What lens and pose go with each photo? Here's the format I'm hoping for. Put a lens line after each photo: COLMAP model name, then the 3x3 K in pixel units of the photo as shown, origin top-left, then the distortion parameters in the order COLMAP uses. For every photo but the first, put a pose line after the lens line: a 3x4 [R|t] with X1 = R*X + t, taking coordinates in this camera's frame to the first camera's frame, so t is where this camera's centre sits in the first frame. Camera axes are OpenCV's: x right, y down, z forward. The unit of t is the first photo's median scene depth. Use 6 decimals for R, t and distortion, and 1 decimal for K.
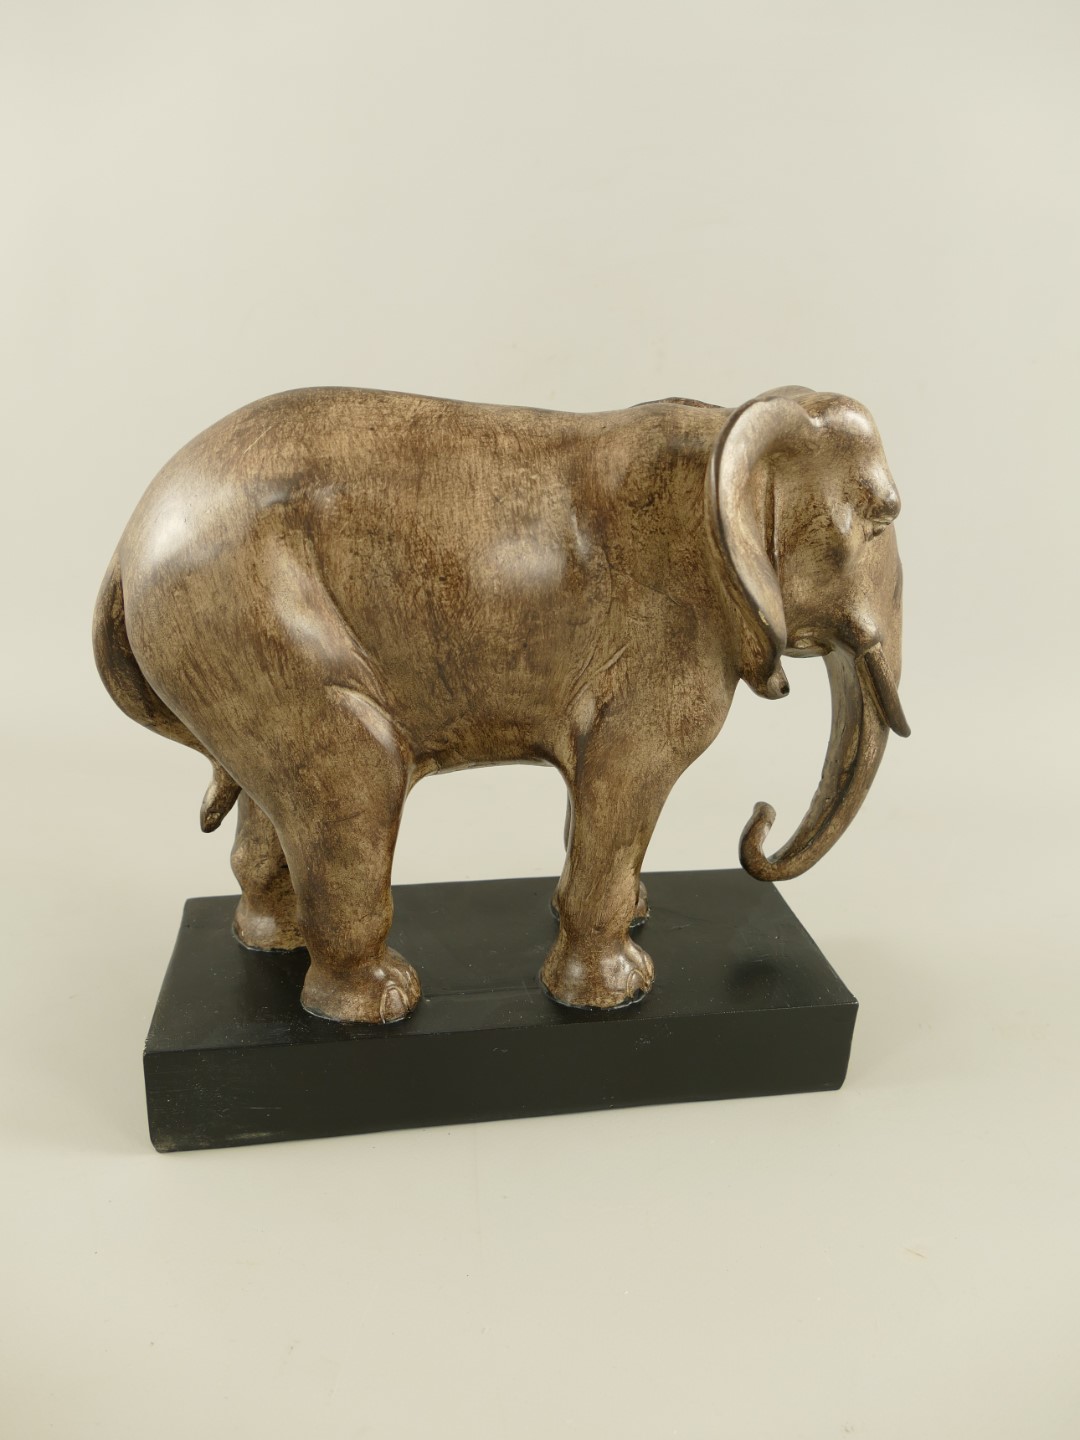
lens RADIAL K [[1148.4, 0, 540.0], [0, 1148.4, 720.0], [0, 0, 1]] dist [-0.032606, 0.001221]
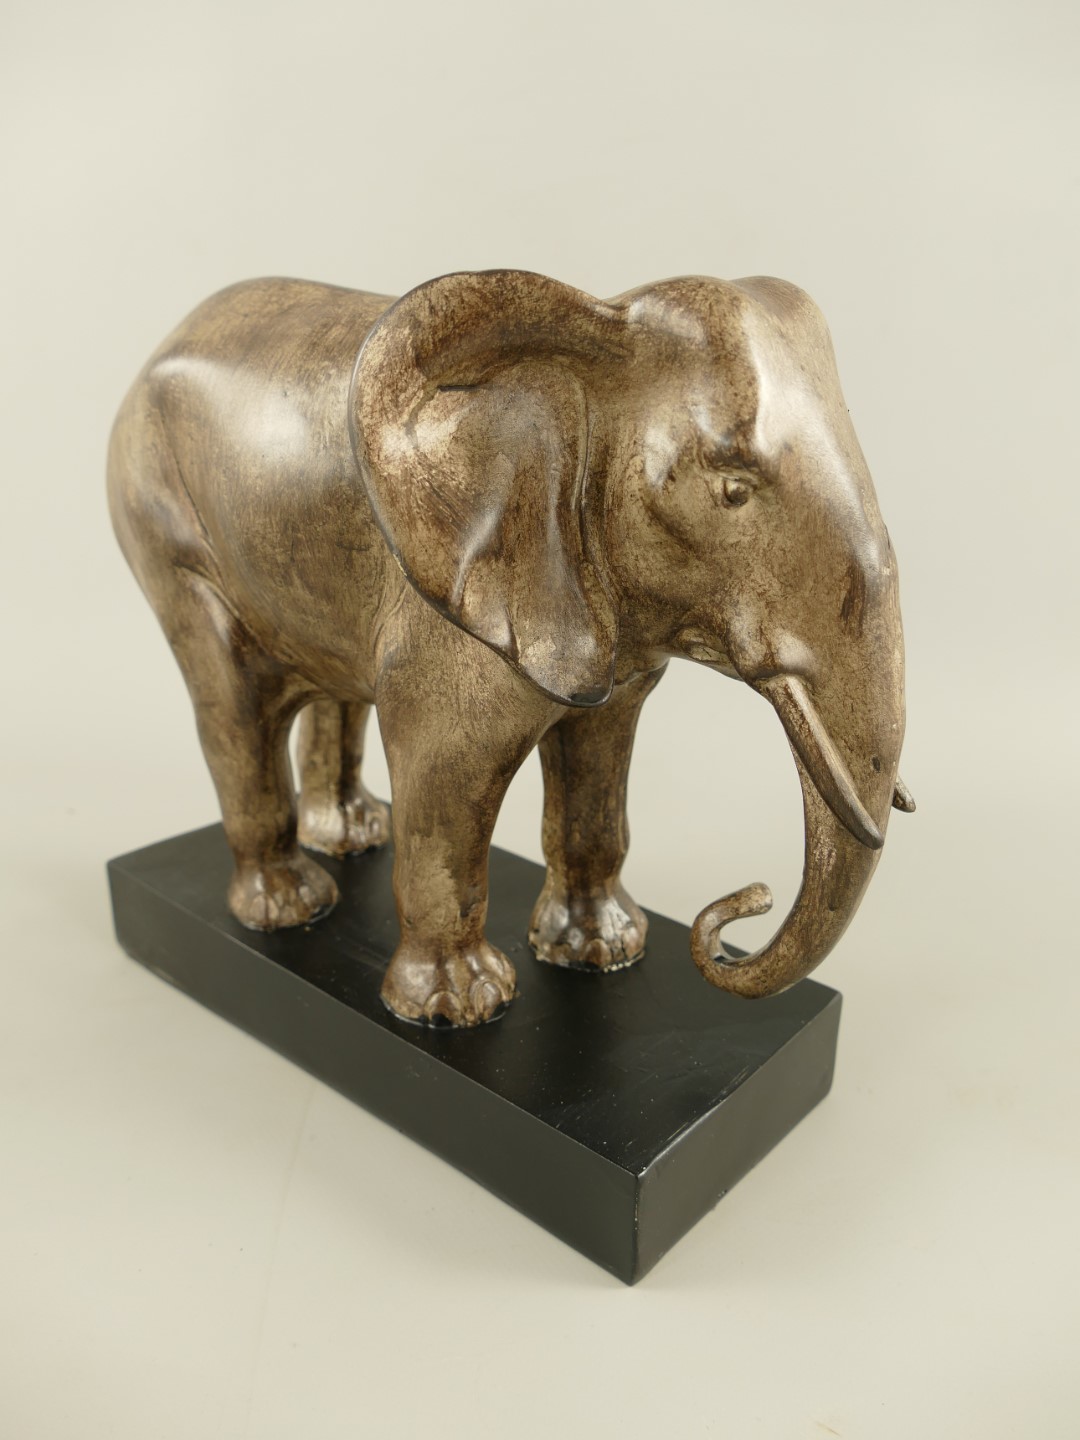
lens RADIAL K [[1148.4, 0, 540.0], [0, 1148.4, 720.0], [0, 0, 1]] dist [-0.032606, 0.001221]
pose [[0.649626, 0.257704, -0.715245, 0.798743], [-0.254855, 0.960179, 0.114480, -0.098392], [0.716265, 0.107915, 0.689434, 0.546180]]
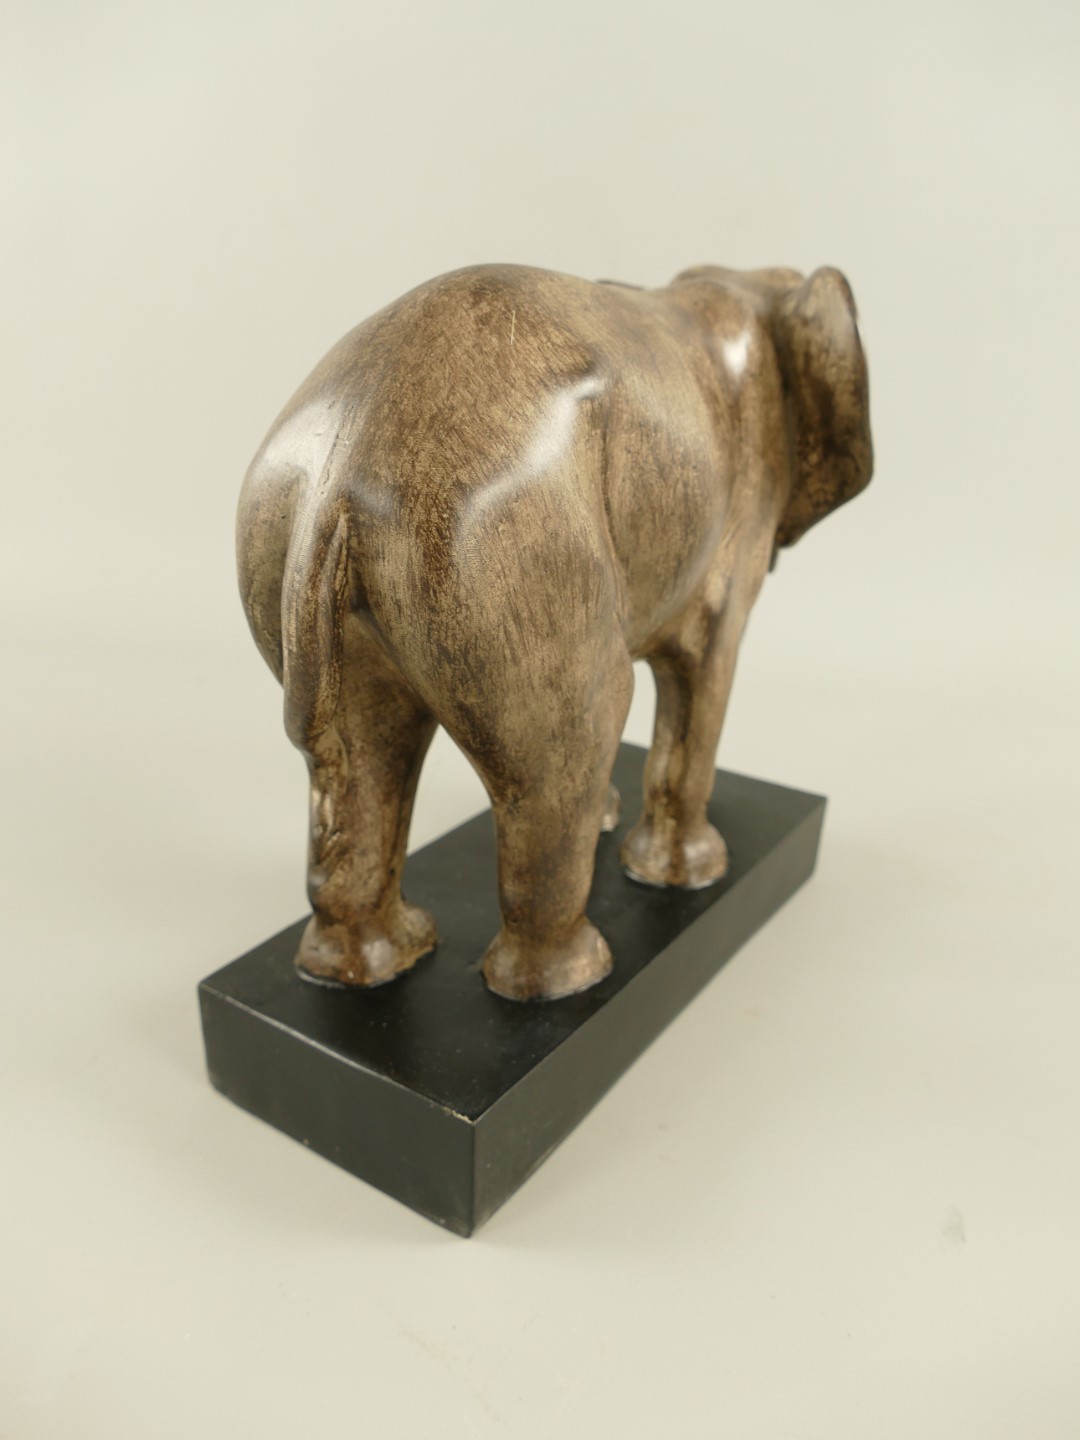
lens RADIAL K [[1148.4, 0, 540.0], [0, 1148.4, 720.0], [0, 0, 1]] dist [-0.032606, 0.001221]
pose [[0.688615, -0.278147, 0.669660, -0.842384], [0.240747, 0.958819, 0.150689, -0.094099], [-0.683996, 0.057452, 0.727220, 0.407754]]
